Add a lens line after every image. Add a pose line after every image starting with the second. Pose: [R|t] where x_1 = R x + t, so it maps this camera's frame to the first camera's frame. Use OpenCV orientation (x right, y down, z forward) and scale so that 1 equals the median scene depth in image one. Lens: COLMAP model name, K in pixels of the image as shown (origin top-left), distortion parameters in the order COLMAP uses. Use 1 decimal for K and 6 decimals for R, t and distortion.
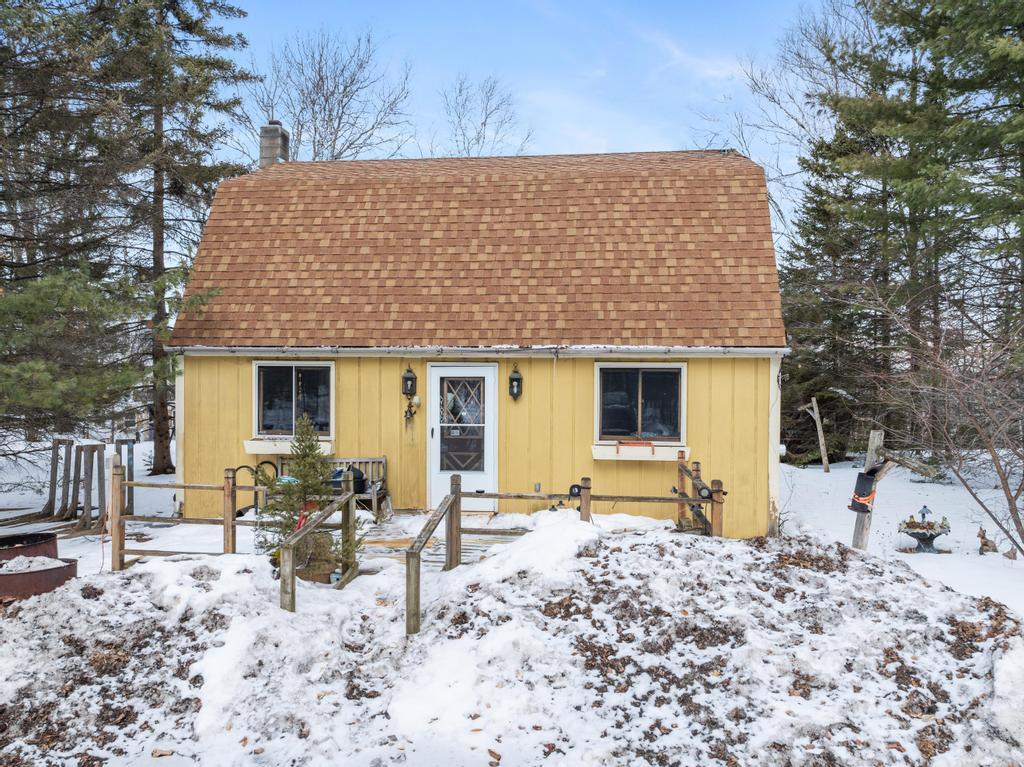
lens RADIAL K [[726.0, 0, 512.0], [0, 726.0, 383.5], [0, 0, 1]] dist [-0.020145, 0.001817]
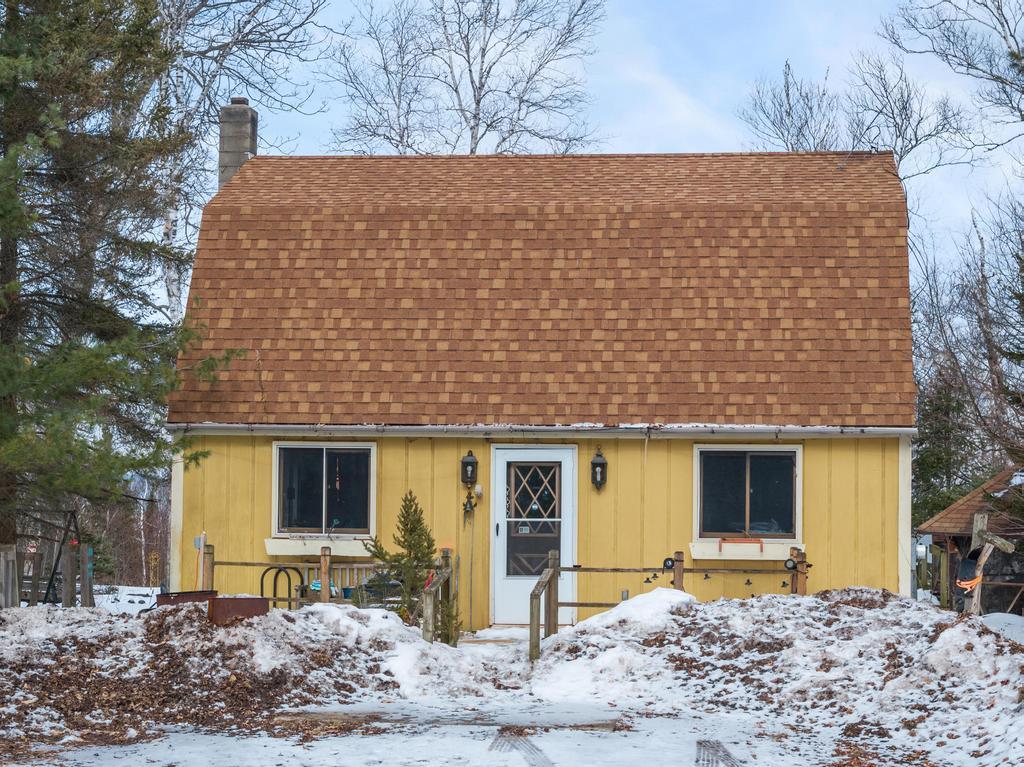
lens RADIAL K [[2092.2, 0, 512.0], [0, 2092.2, 383.5], [0, 0, 1]] dist [-0.034925, 0.036293]
pose [[0.999986, 0.002919, 0.004518, -0.103743], [-0.002615, 0.997831, -0.065773, 0.058469], [-0.004701, 0.065760, 0.997824, -1.369374]]
